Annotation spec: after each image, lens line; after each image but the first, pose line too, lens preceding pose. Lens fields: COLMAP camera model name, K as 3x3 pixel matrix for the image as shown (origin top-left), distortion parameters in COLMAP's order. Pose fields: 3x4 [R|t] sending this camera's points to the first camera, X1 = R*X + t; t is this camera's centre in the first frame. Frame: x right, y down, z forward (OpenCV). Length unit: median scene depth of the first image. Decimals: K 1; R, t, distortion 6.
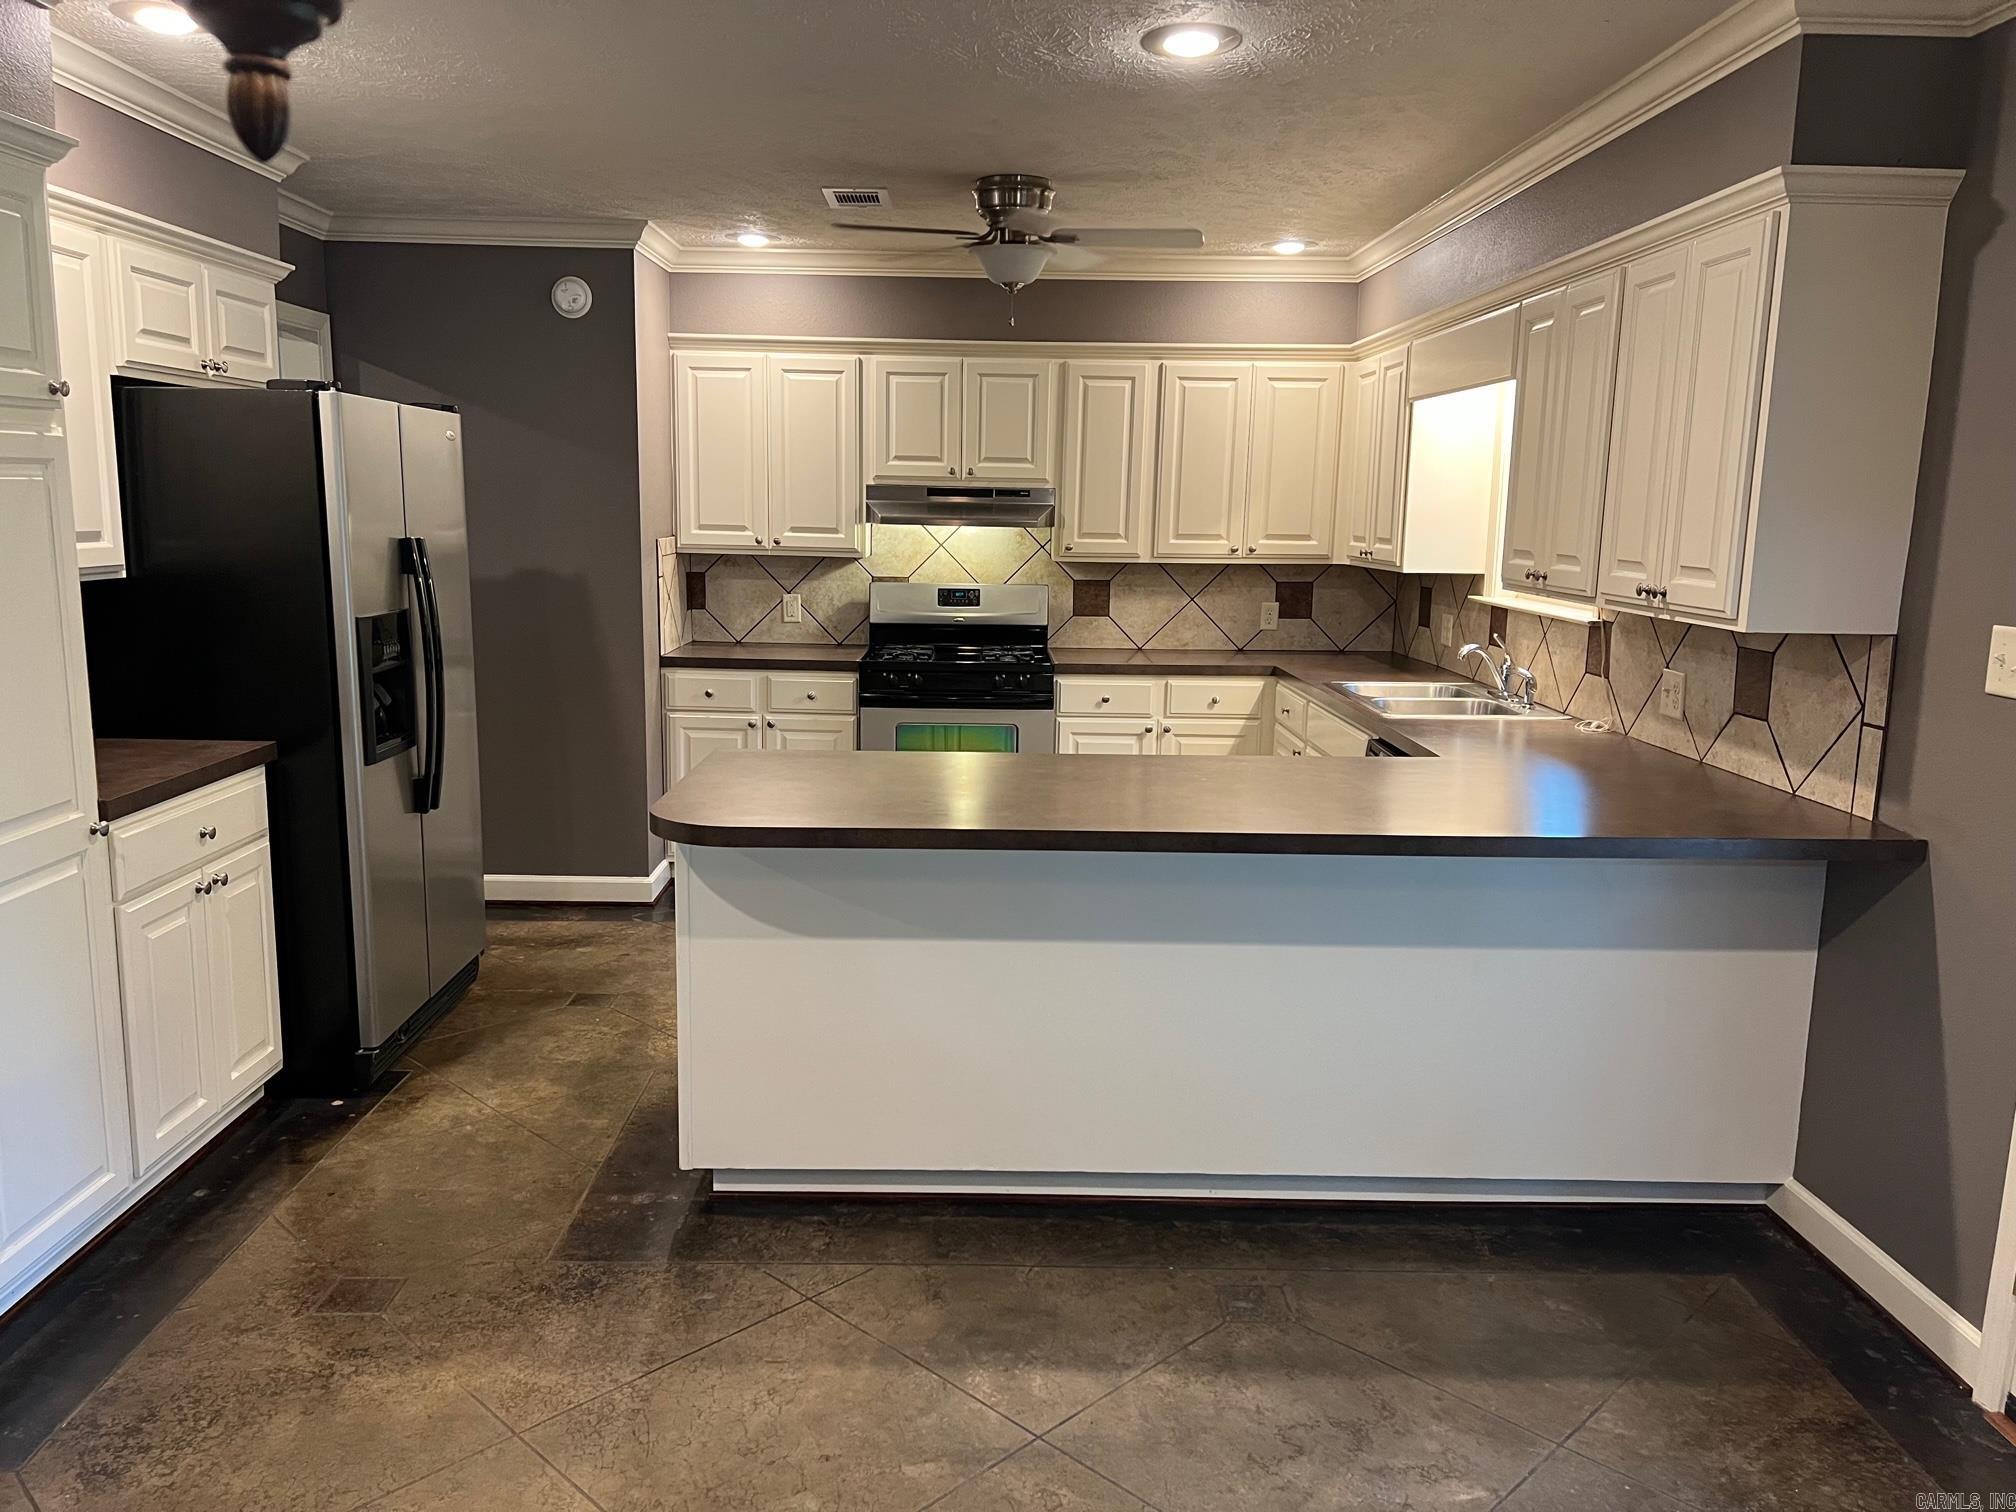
lens RADIAL K [[1503.4, 0, 1011.3], [0, 1503.4, 758.6], [0, 0, 1]] dist [0.035817, -0.033192]
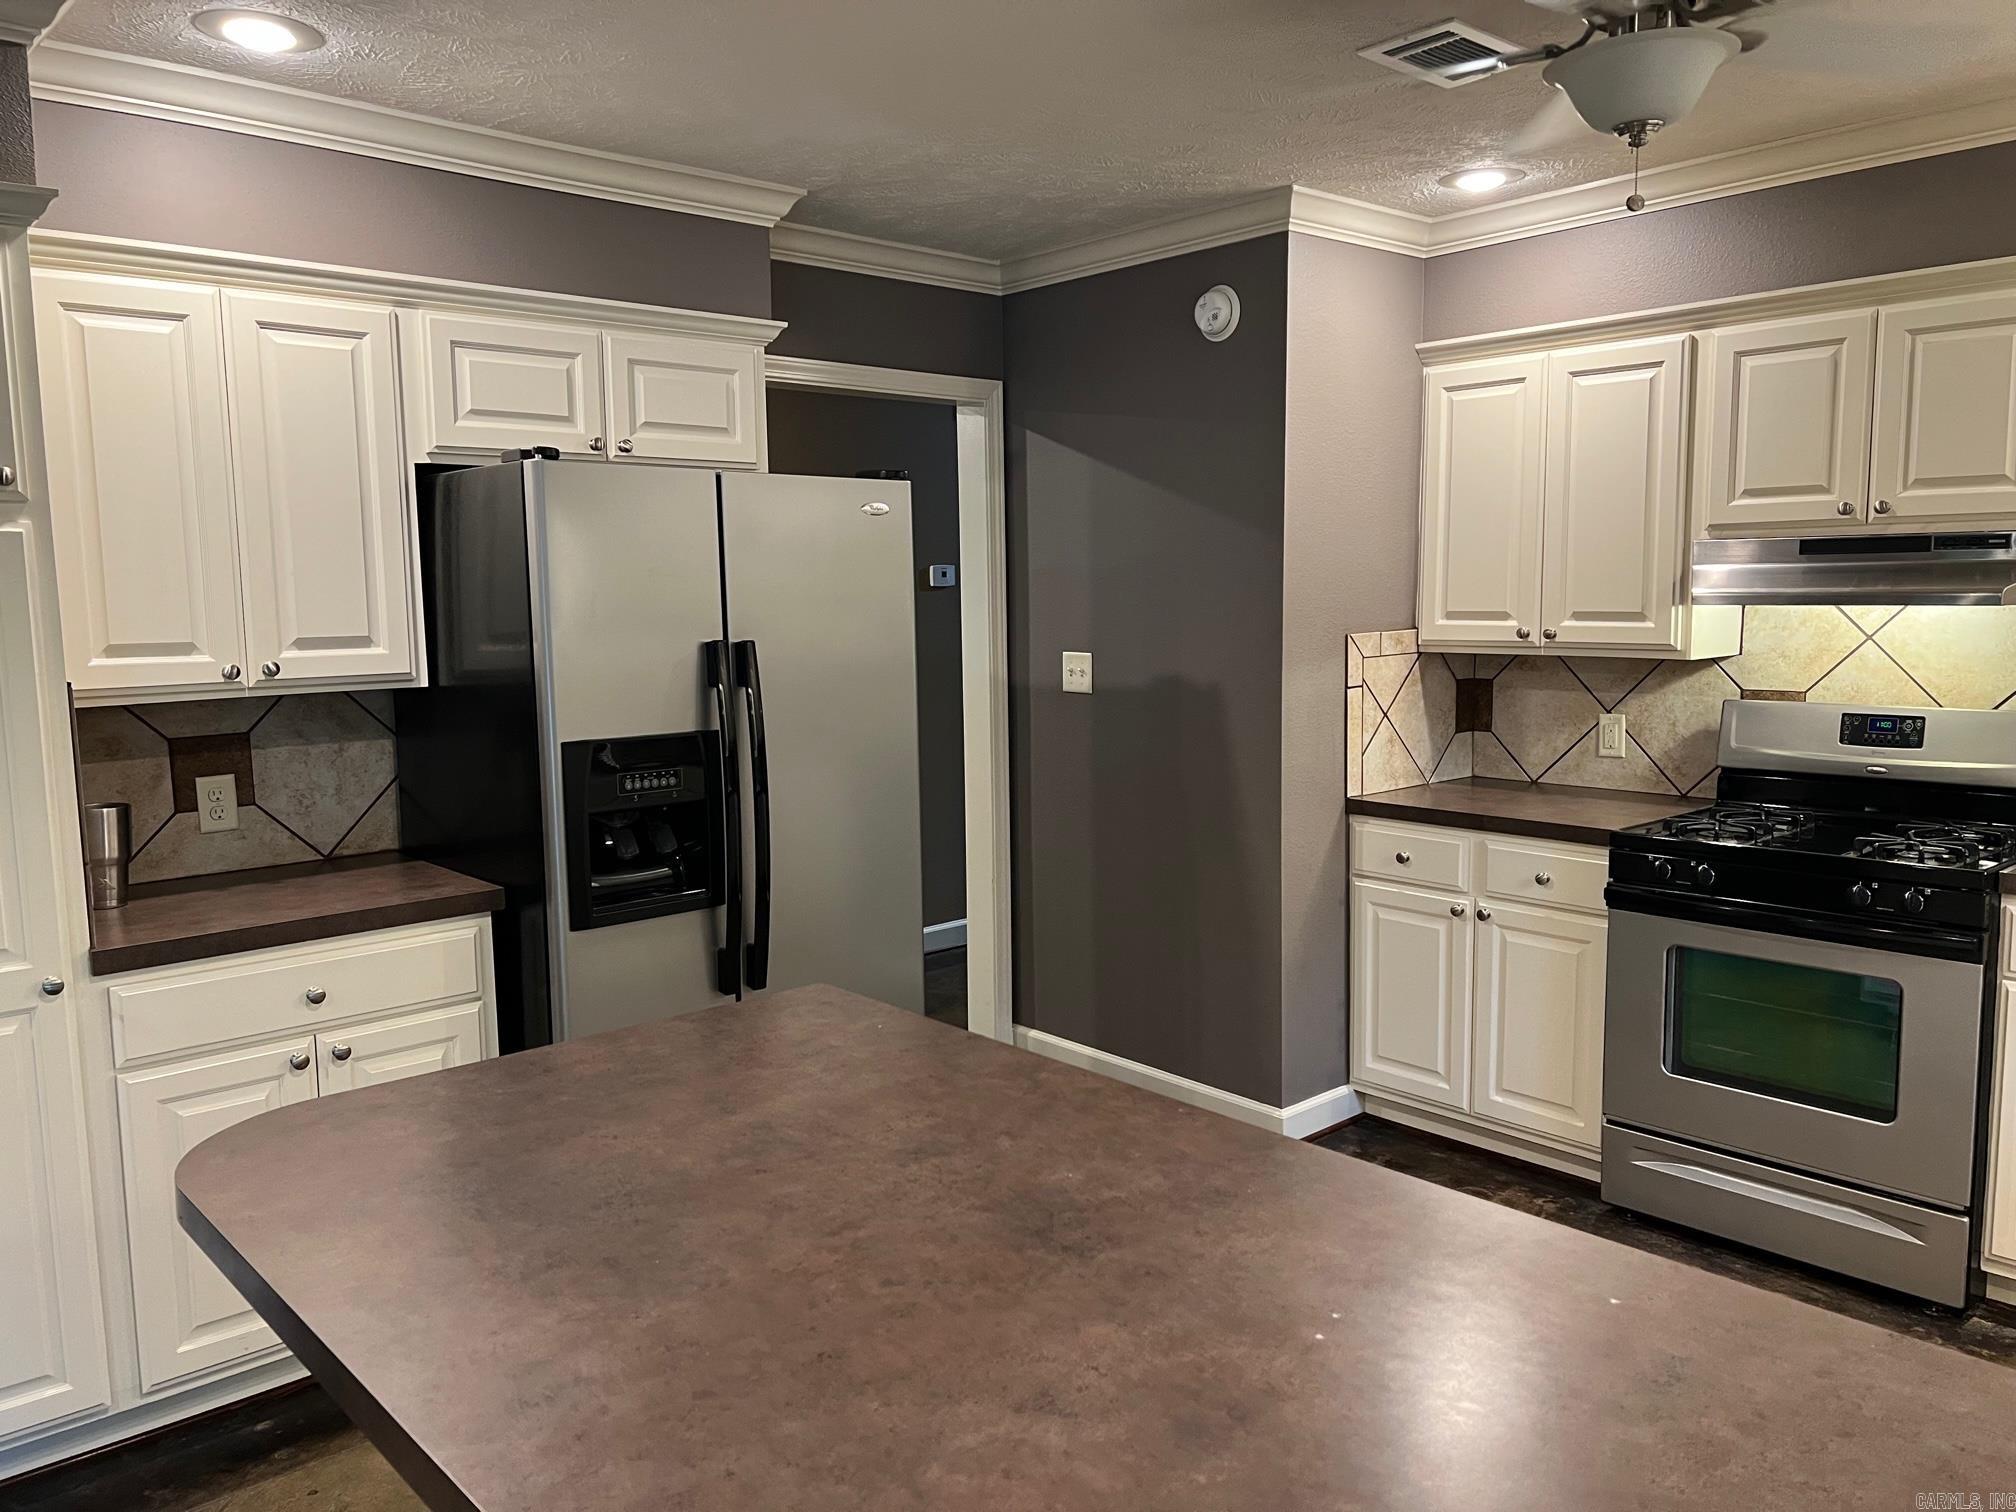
lens RADIAL K [[1503.4, 0, 1003.1], [0, 1503.4, 750.2], [0, 0, 1]] dist [0.035817, -0.033192]
pose [[0.655333, 0.051897, -0.753555, 0.187462], [-0.099941, 0.994823, -0.018401, -0.059482], [0.748699, 0.087370, 0.657127, 0.401627]]
